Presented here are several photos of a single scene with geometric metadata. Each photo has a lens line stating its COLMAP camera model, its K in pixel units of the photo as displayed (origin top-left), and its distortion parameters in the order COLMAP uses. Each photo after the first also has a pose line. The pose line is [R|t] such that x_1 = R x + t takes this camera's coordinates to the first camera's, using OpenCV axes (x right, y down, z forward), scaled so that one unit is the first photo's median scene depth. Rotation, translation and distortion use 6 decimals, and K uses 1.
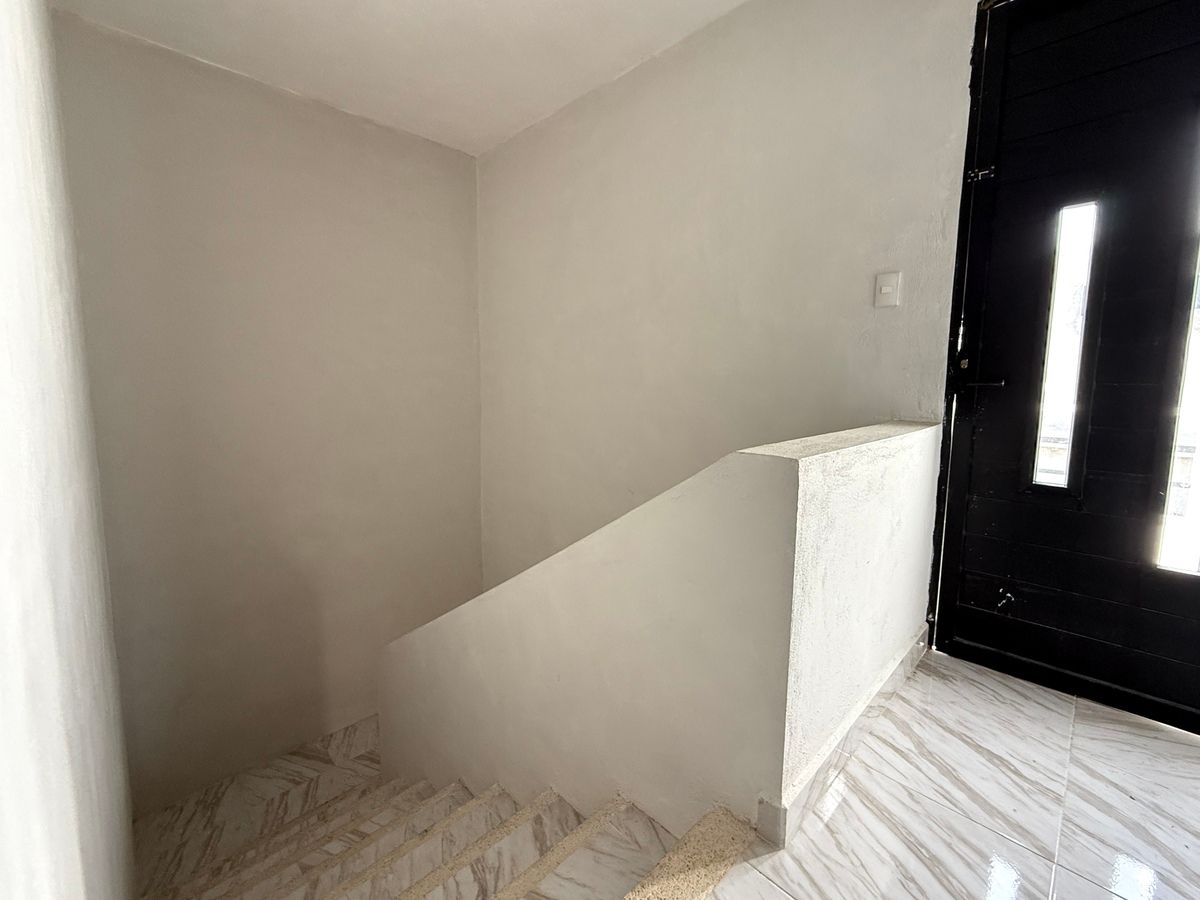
lens RADIAL K [[503.1, 0, 593.1], [0, 503.1, 433.7], [0, 0, 1]] dist [-0.001463, 0.000002]
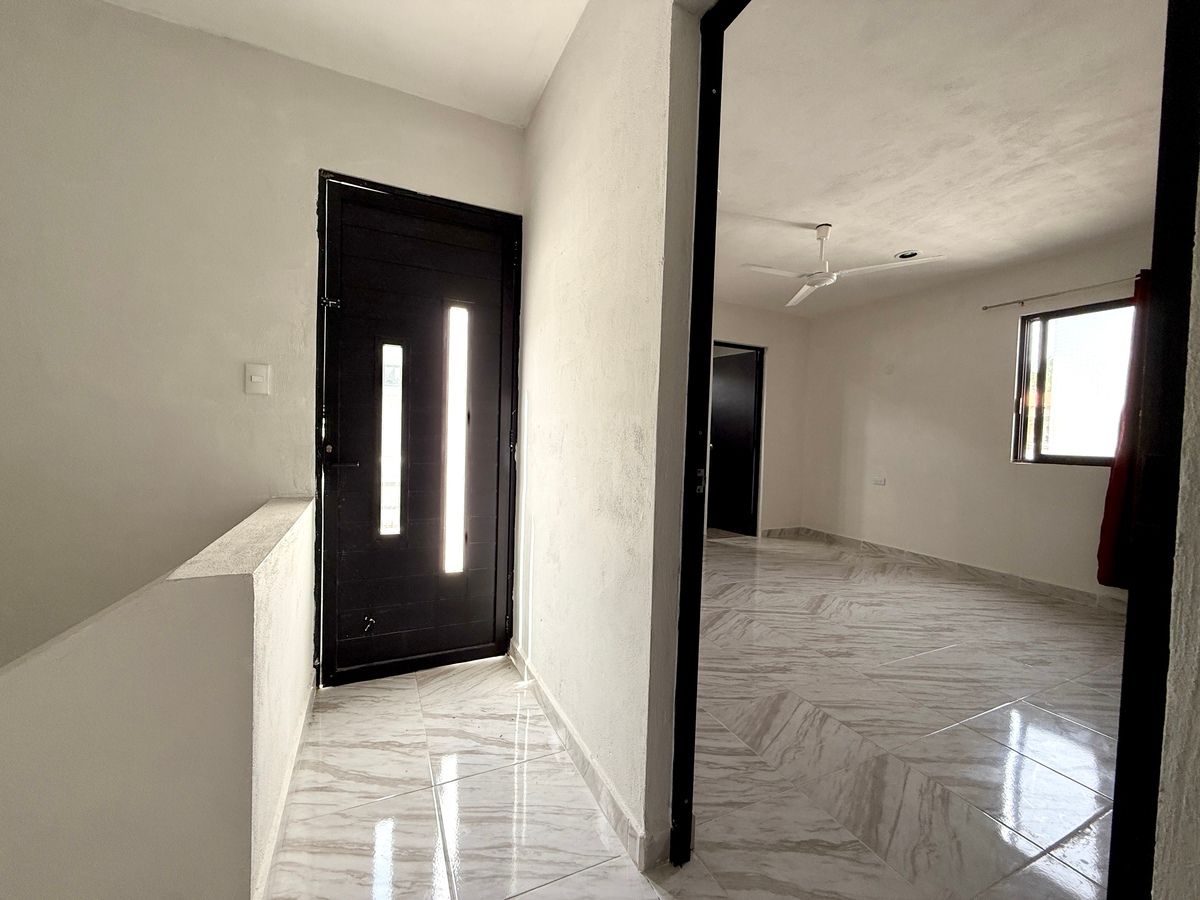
lens RADIAL K [[479.3, 0, 600.0], [0, 479.3, 450.0], [0, 0, 1]] dist [-0.001186, 0.000147]
pose [[0.322047, -0.027561, 0.946322, -0.189967], [0.075821, 0.997116, 0.003238, -0.097106], [-0.943683, 0.070708, 0.323208, -0.024362]]
